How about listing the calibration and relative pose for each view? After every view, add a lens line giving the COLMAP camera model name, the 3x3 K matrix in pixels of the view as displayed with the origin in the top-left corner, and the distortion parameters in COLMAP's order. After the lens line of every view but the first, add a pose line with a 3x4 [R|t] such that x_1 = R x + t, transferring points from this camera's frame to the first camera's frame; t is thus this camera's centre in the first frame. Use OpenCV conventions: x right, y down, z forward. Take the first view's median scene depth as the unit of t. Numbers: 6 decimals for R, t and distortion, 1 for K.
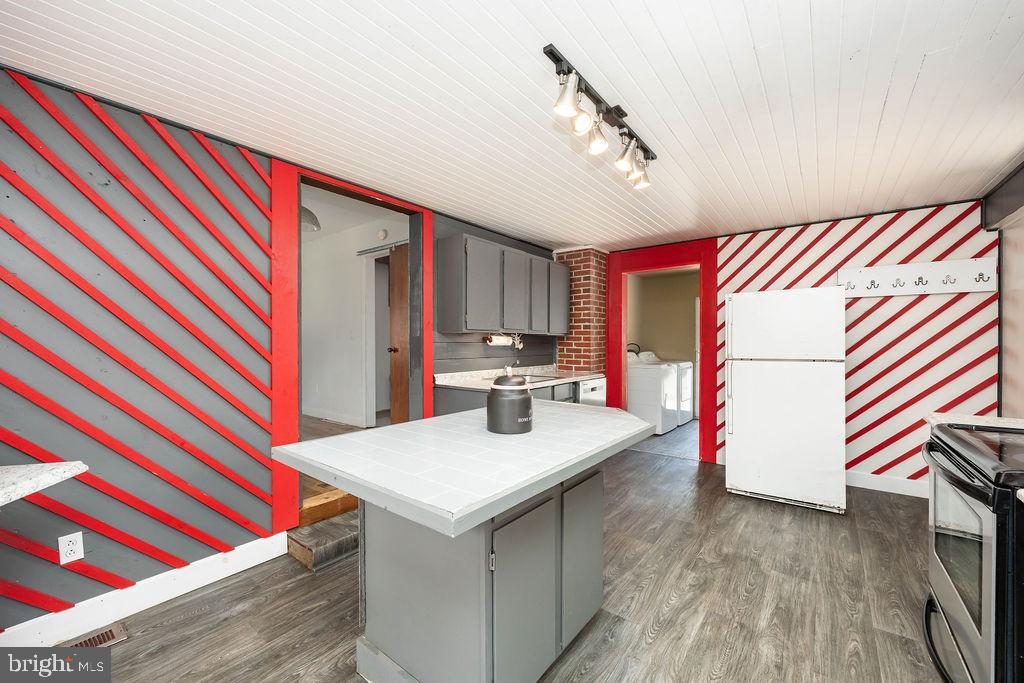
lens RADIAL K [[409.2, 0, 508.0], [0, 409.2, 348.0], [0, 0, 1]] dist [-0.000573, 0.000266]
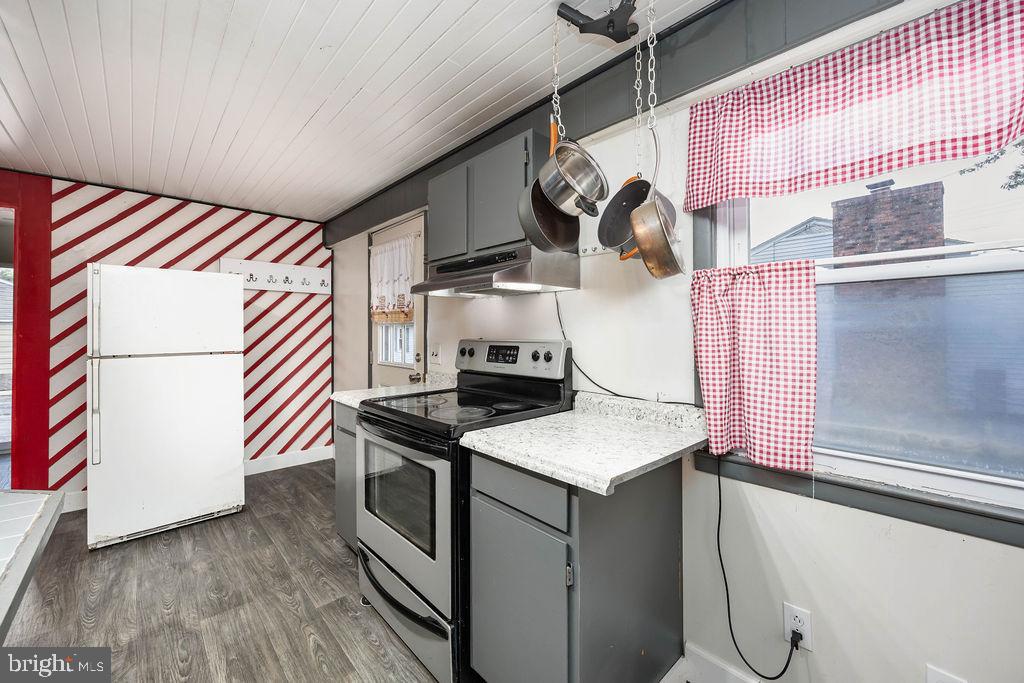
lens RADIAL K [[408.5, 0, 510.0], [0, 408.5, 328.6], [0, 0, 1]] dist [-0.002777, -0.000255]
pose [[0.165399, 0.008404, 0.986191, -0.028786], [0.016968, 0.999791, -0.011366, -0.002887], [-0.986081, 0.018613, 0.165222, 0.201266]]
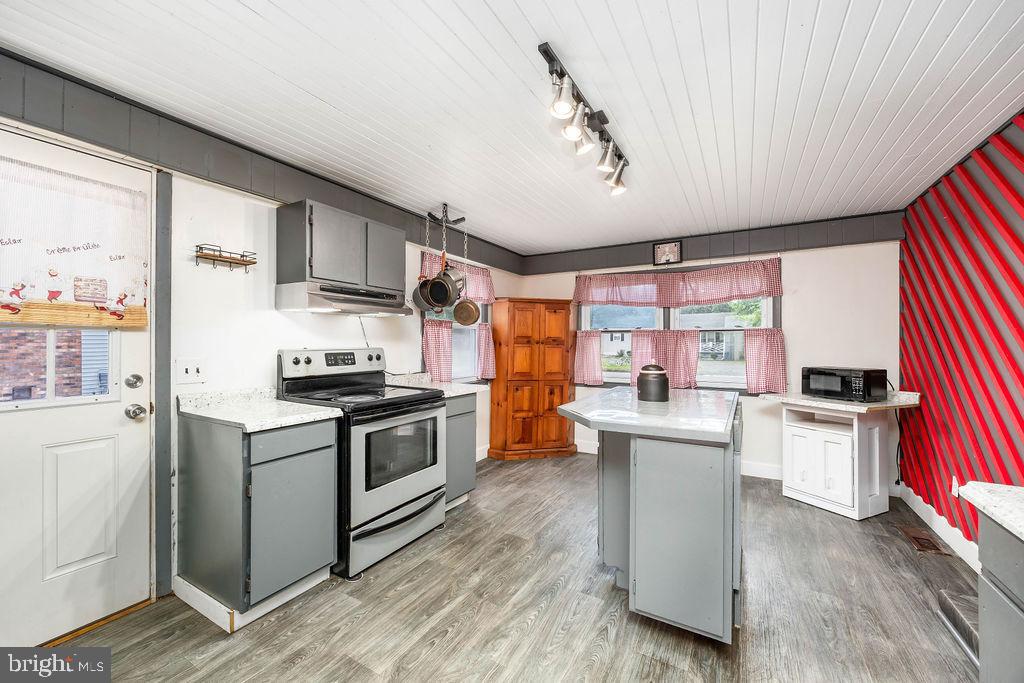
lens RADIAL K [[394.8, 0, 511.3], [0, 394.8, 342.4], [0, 0, 1]] dist [-0.002377, -0.000105]
pose [[-0.991204, -0.001679, -0.132334, 0.384586], [-0.004092, 0.999830, 0.017963, -0.023092], [0.132281, 0.018346, -0.991042, 1.261018]]
